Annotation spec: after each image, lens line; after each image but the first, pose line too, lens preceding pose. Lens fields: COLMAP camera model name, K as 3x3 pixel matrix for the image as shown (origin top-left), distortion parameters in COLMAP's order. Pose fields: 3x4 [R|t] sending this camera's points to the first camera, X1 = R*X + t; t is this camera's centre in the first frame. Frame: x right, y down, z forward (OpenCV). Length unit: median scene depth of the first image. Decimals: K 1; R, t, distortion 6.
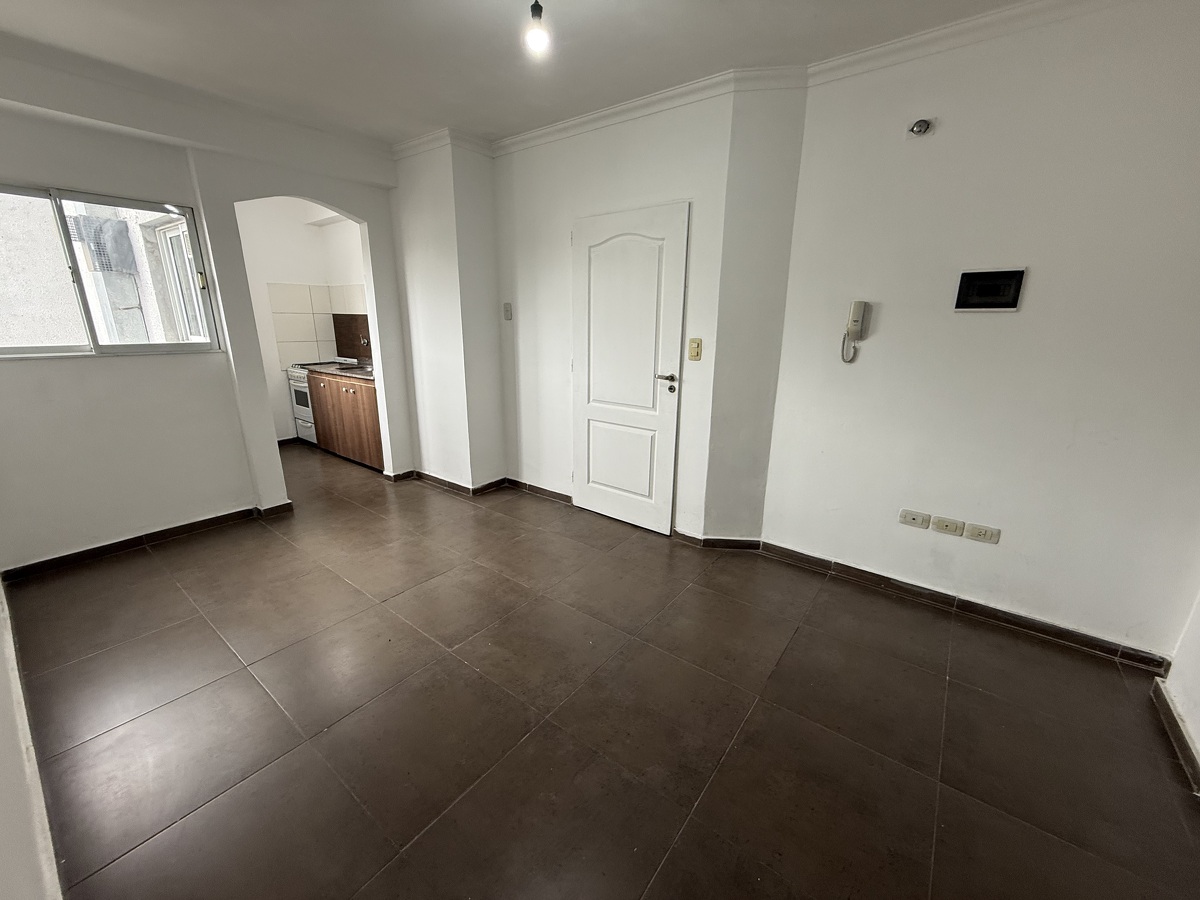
lens RADIAL K [[473.7, 0, 600.0], [0, 473.7, 450.0], [0, 0, 1]] dist [0.001332, -0.000034]
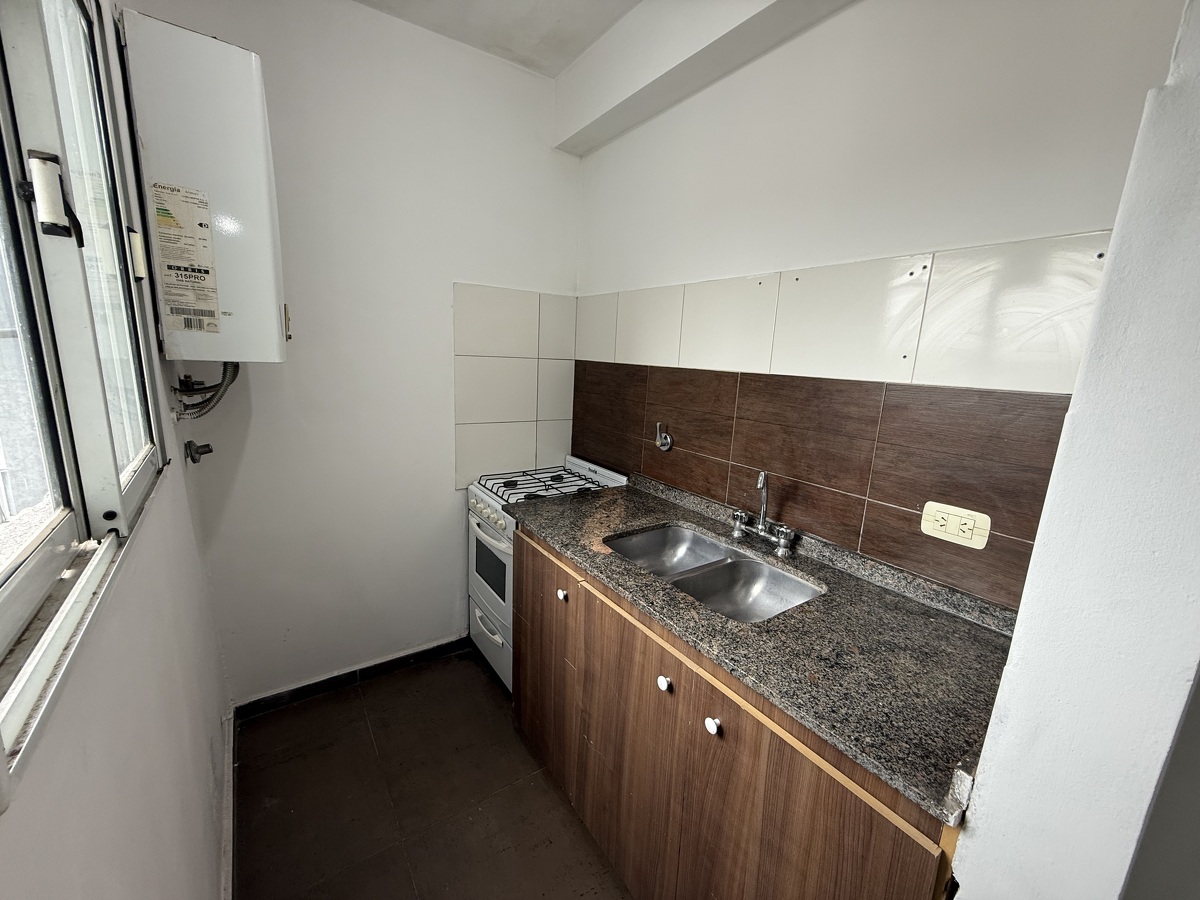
lens RADIAL K [[466.5, 0, 593.1], [0, 466.5, 453.5], [0, 0, 1]] dist [-0.028052, 0.007448]
pose [[0.947870, 0.093759, -0.304553, -0.434827], [-0.115443, 0.991848, -0.053948, -0.192195], [0.297012, 0.086294, 0.950966, 0.640856]]
